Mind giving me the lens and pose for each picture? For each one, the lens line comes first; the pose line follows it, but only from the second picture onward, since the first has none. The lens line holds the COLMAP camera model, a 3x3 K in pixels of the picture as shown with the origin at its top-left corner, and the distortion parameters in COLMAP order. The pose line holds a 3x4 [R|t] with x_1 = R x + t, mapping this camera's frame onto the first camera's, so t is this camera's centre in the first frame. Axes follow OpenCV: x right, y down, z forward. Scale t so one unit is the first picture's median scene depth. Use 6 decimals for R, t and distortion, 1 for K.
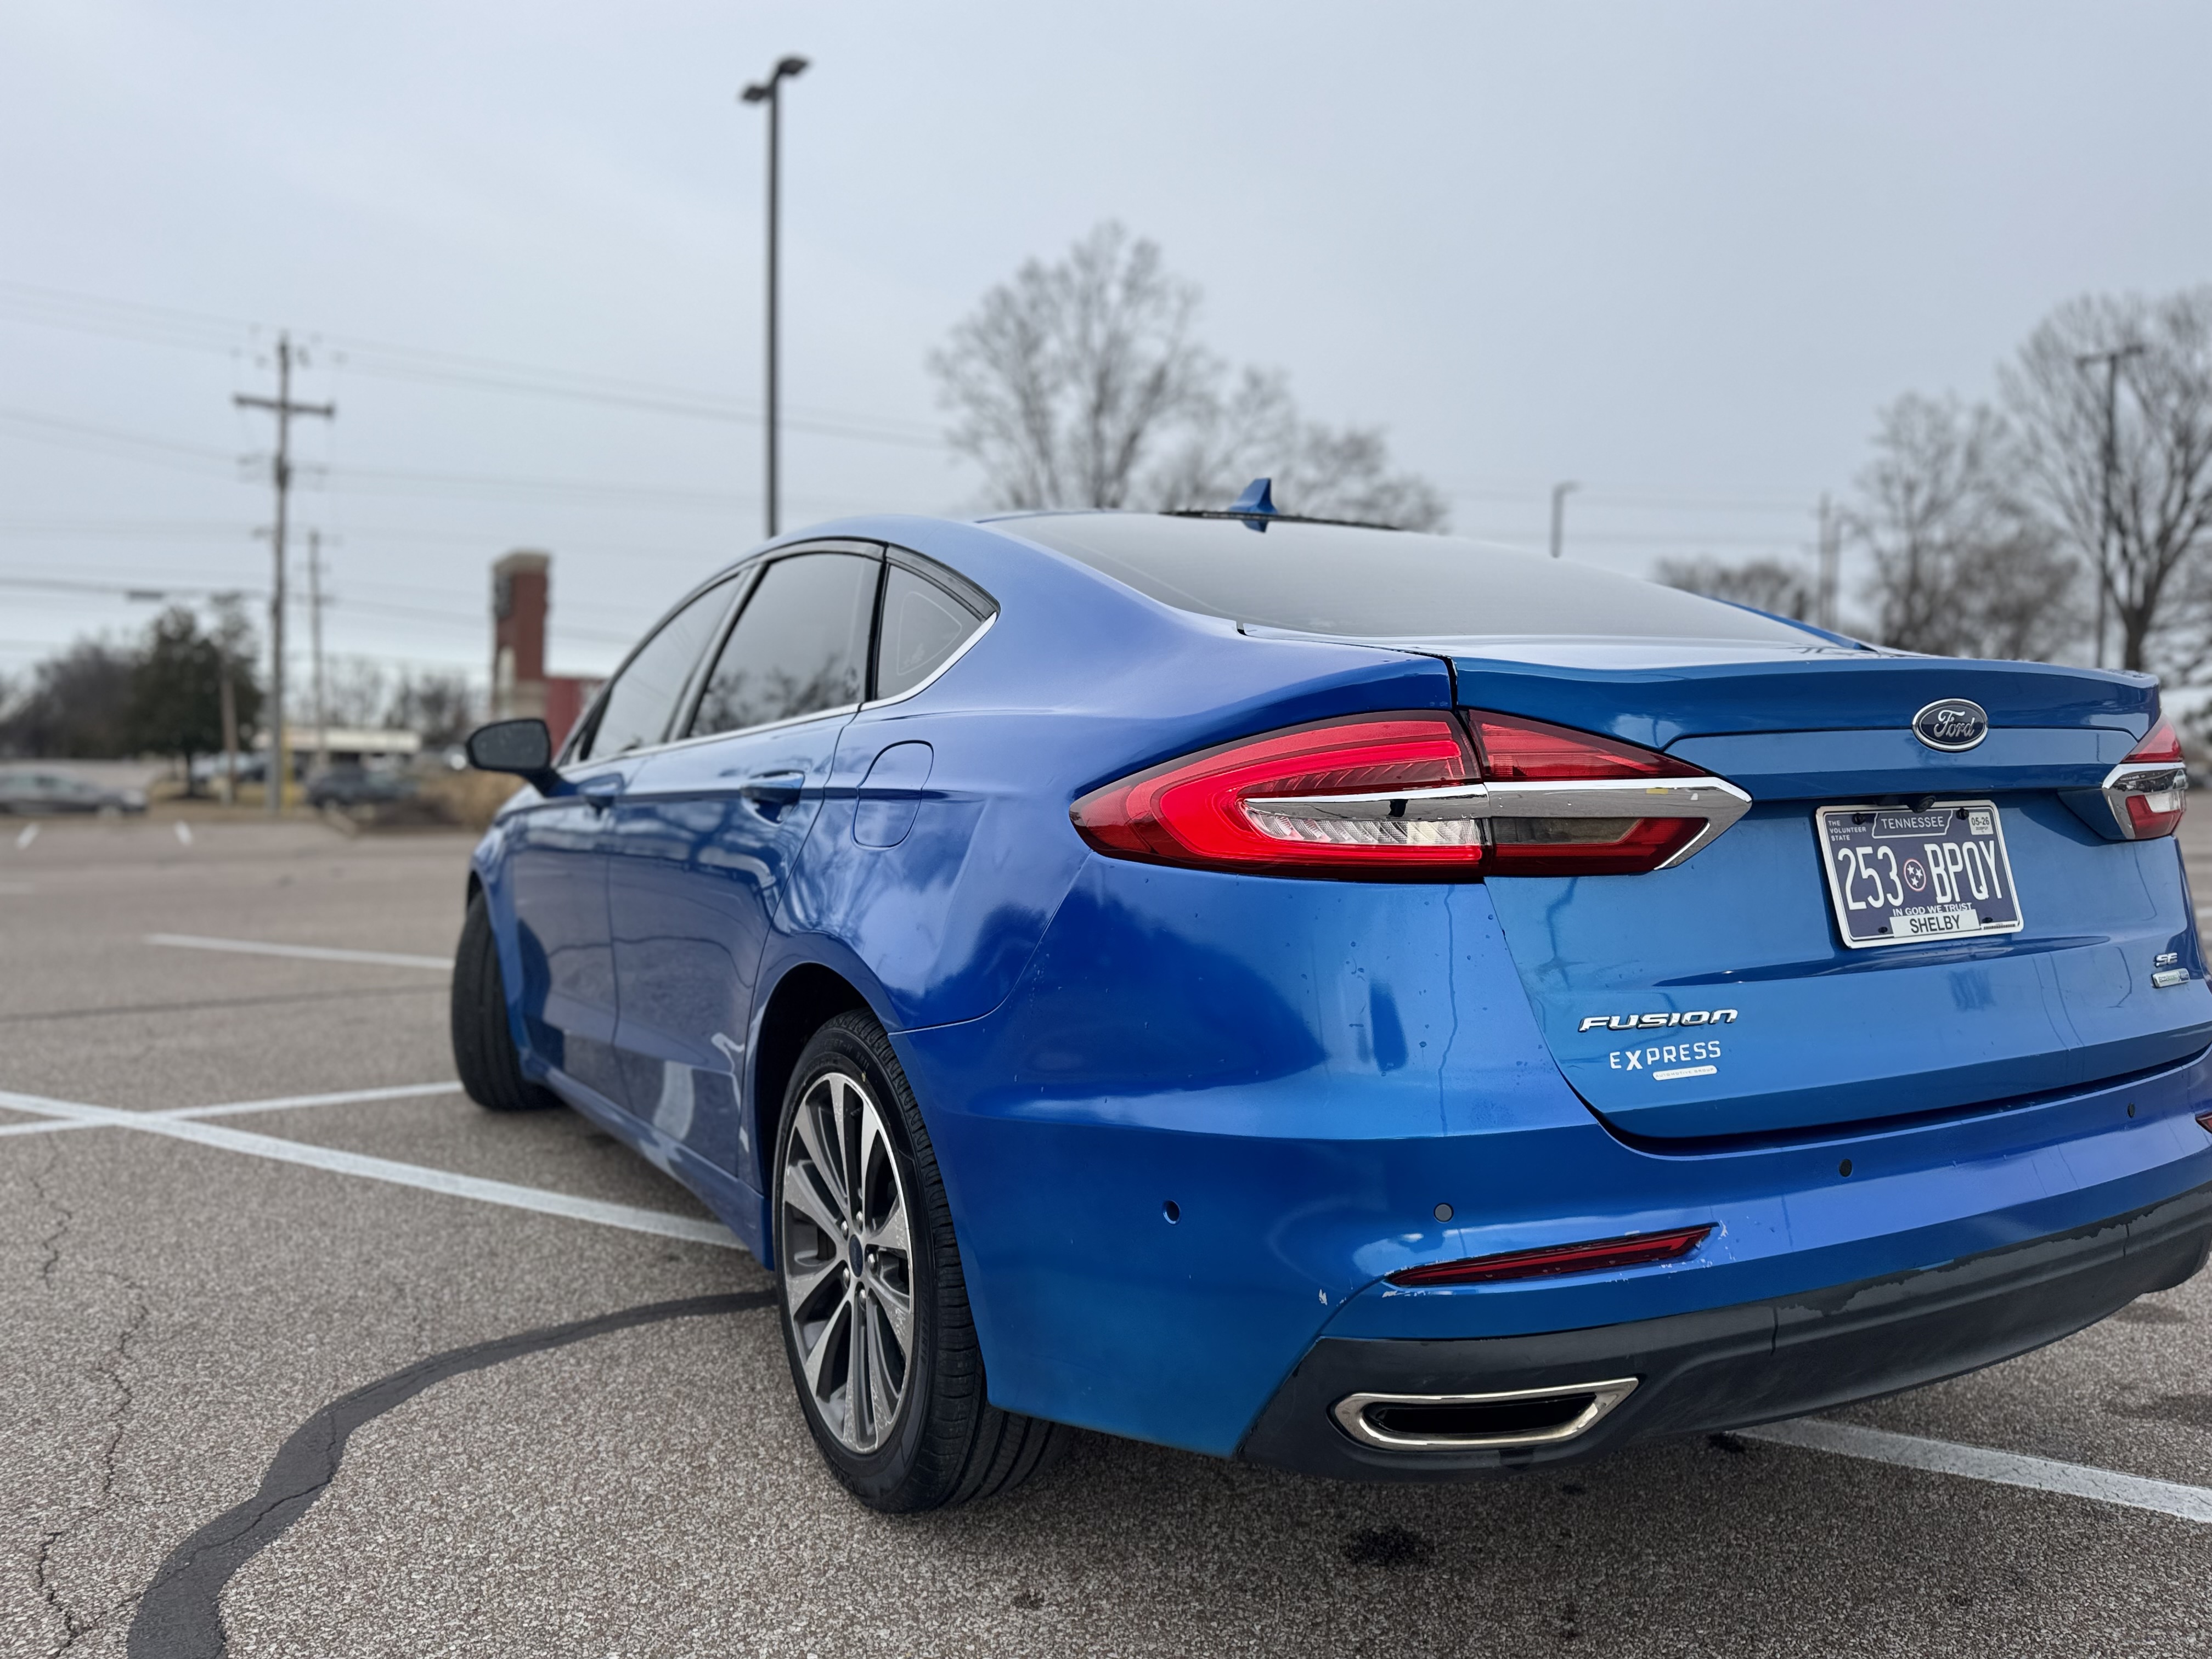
lens RADIAL K [[1622.4, 0, 1107.2], [0, 1622.4, 837.5], [0, 0, 1]] dist [0.064326, -0.082335]
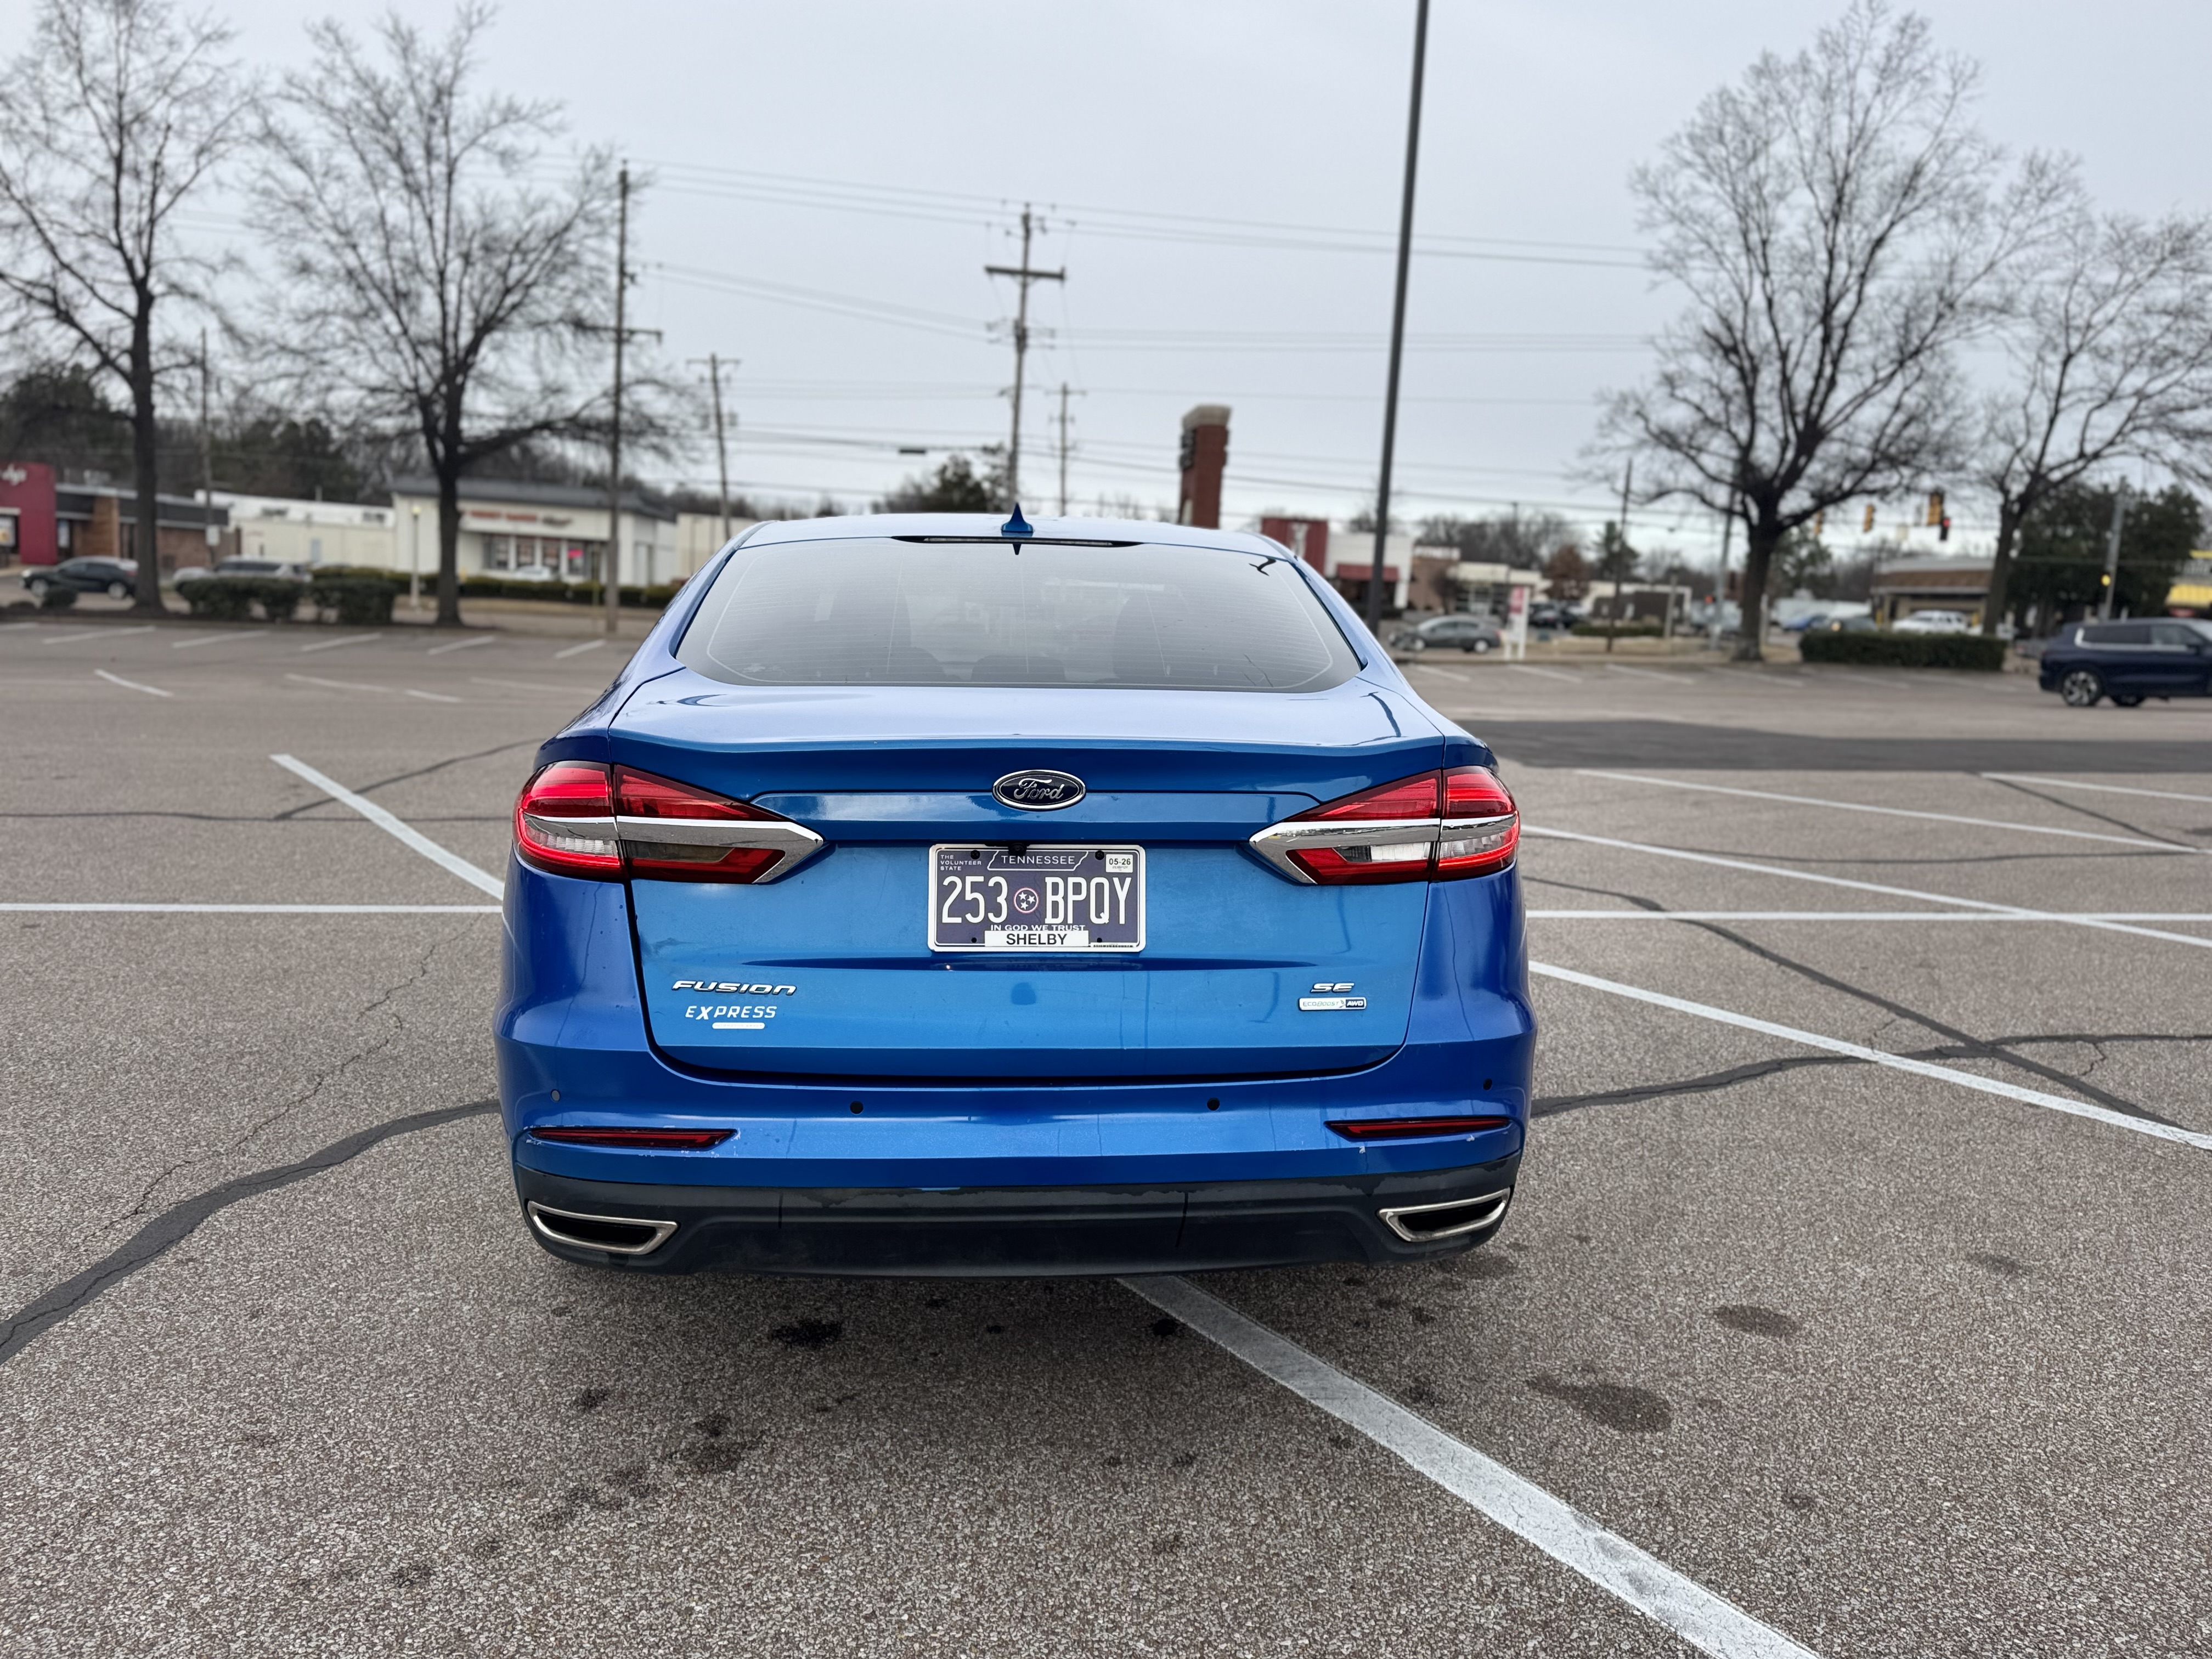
lens RADIAL K [[1615.9, 0, 1101.2], [0, 1615.9, 825.0], [0, 0, 1]] dist [0.091117, -0.112130]
pose [[0.904784, 0.086074, -0.417081, 1.043333], [-0.047465, 0.993642, 0.102092, -0.165209], [0.423217, -0.072575, 0.903117, -0.126141]]
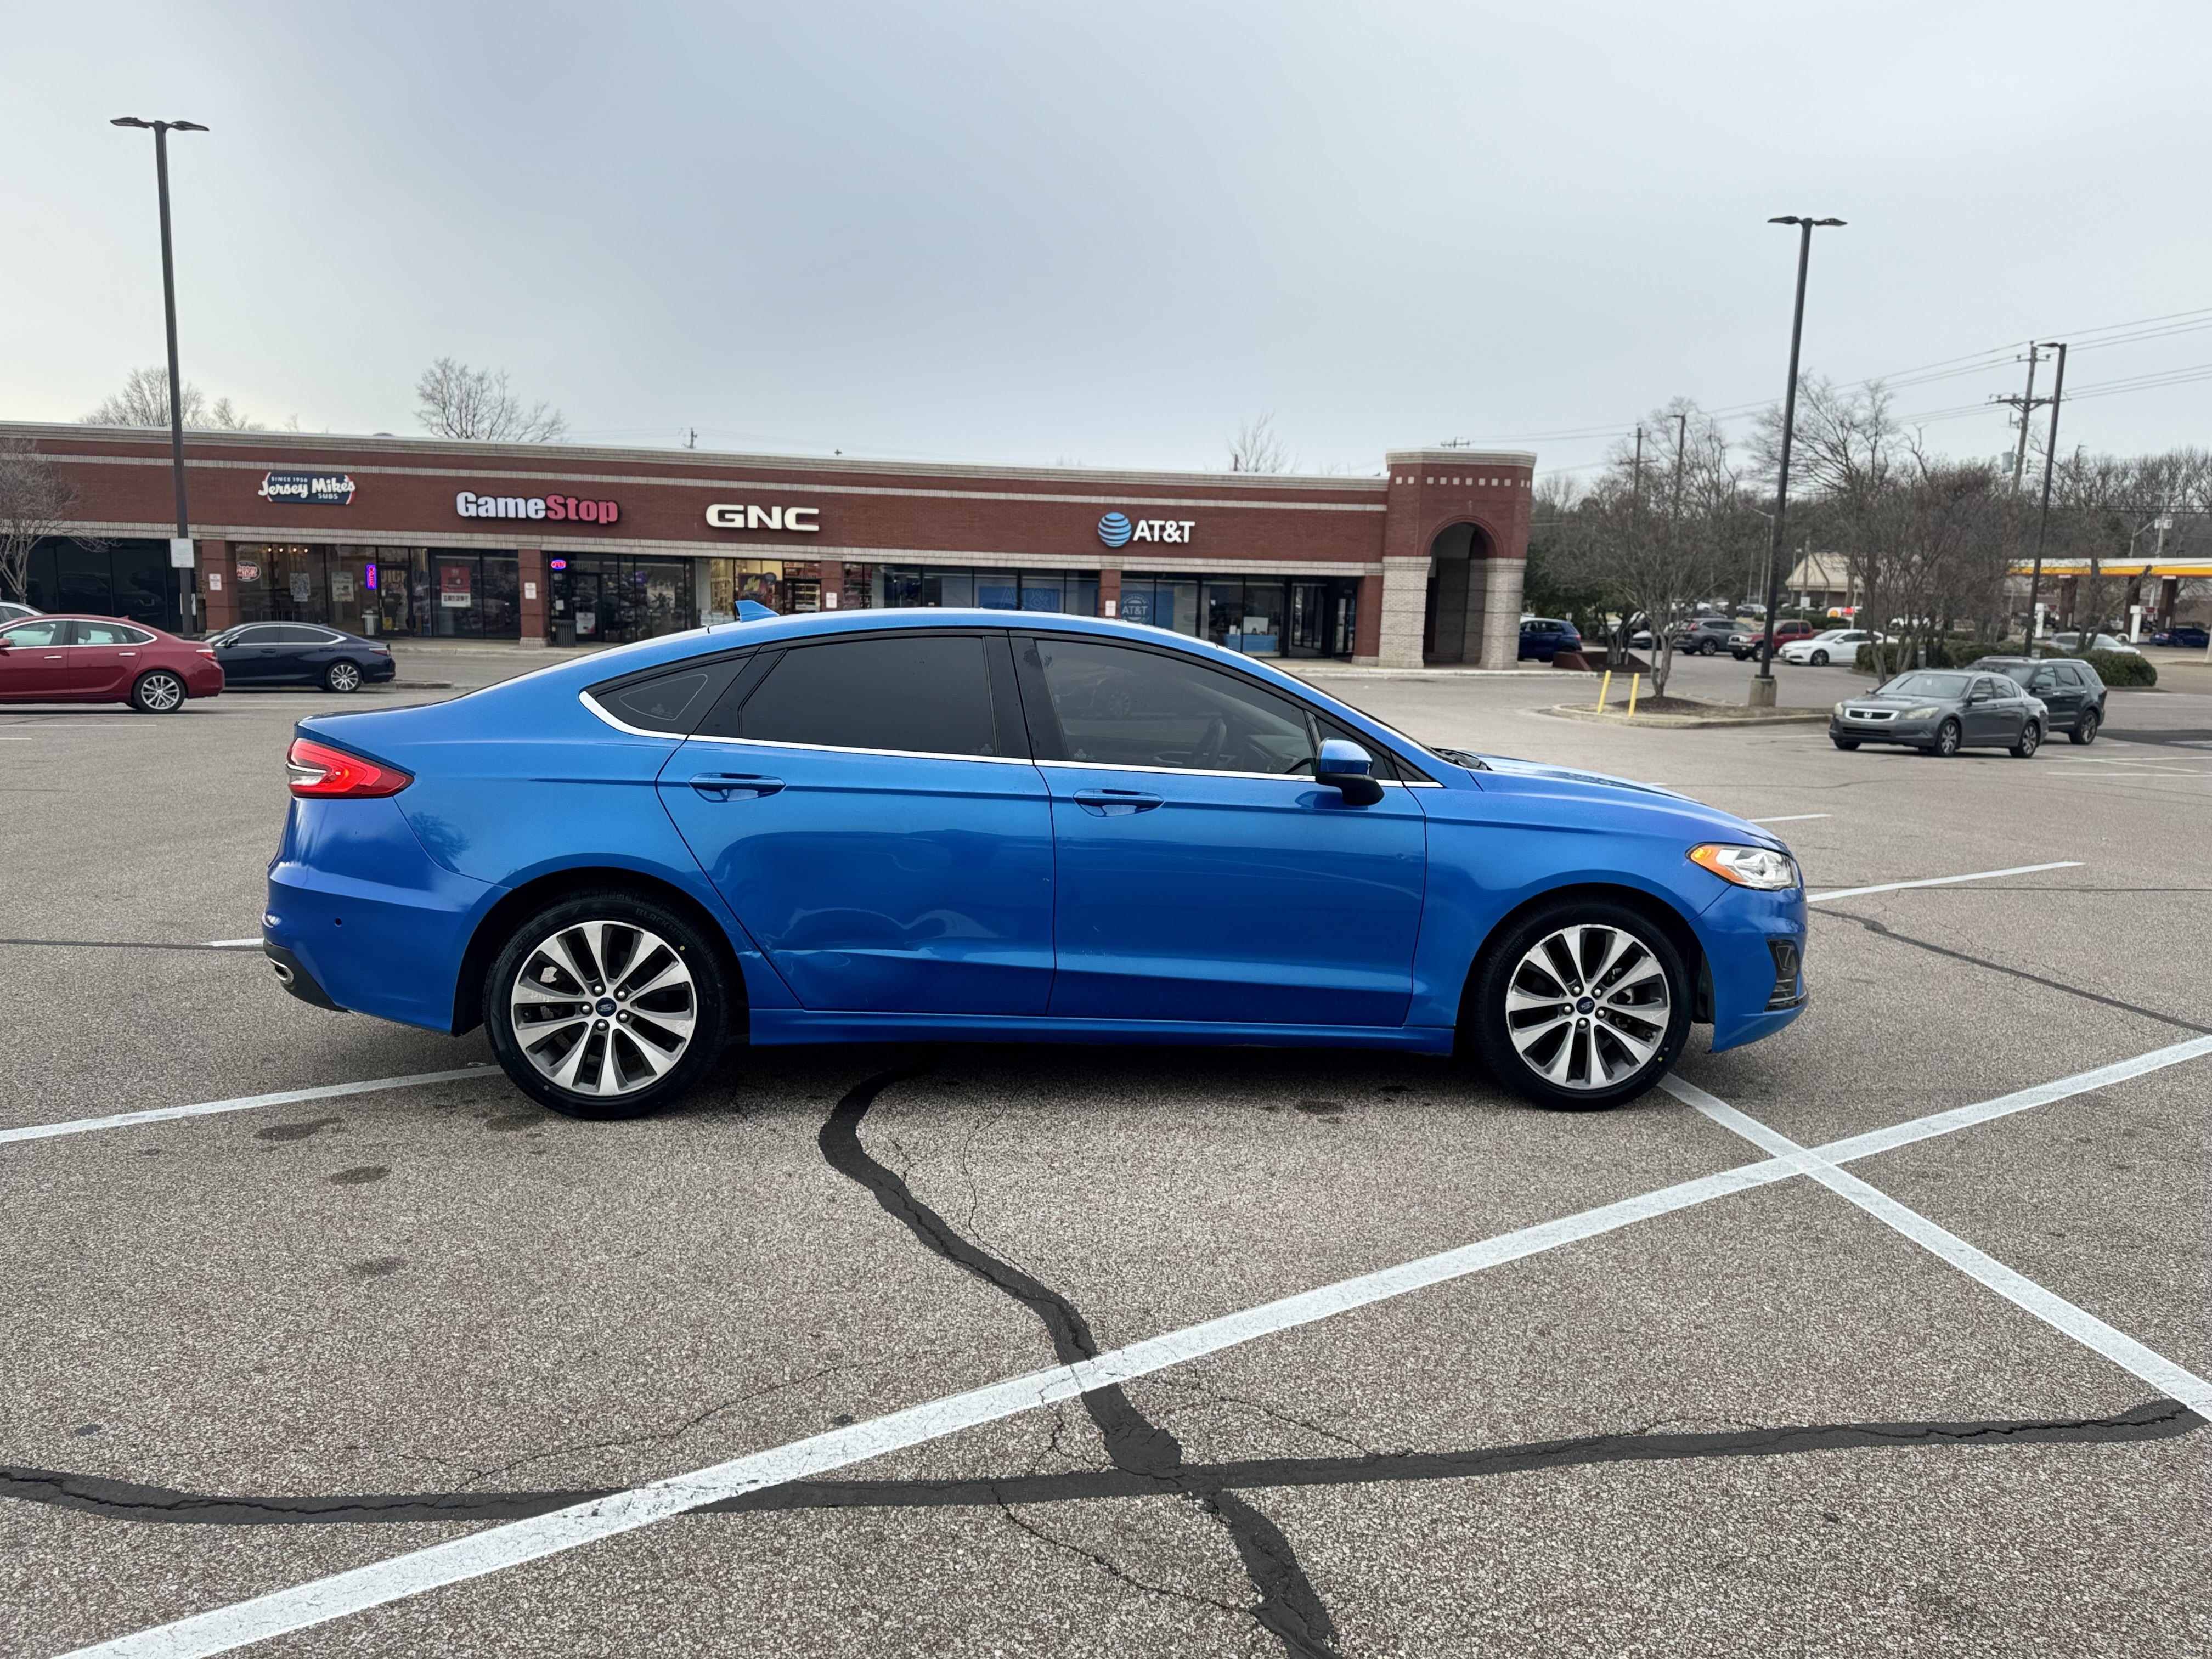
lens RADIAL K [[1622.4, 0, 1107.2], [0, 1622.4, 837.5], [0, 0, 1]] dist [0.064326, -0.082335]
pose [[-0.404409, 0.103778, -0.908671, 2.555295], [-0.059471, 0.988455, 0.139357, -0.364334], [0.912643, 0.110397, -0.393568, 3.328069]]
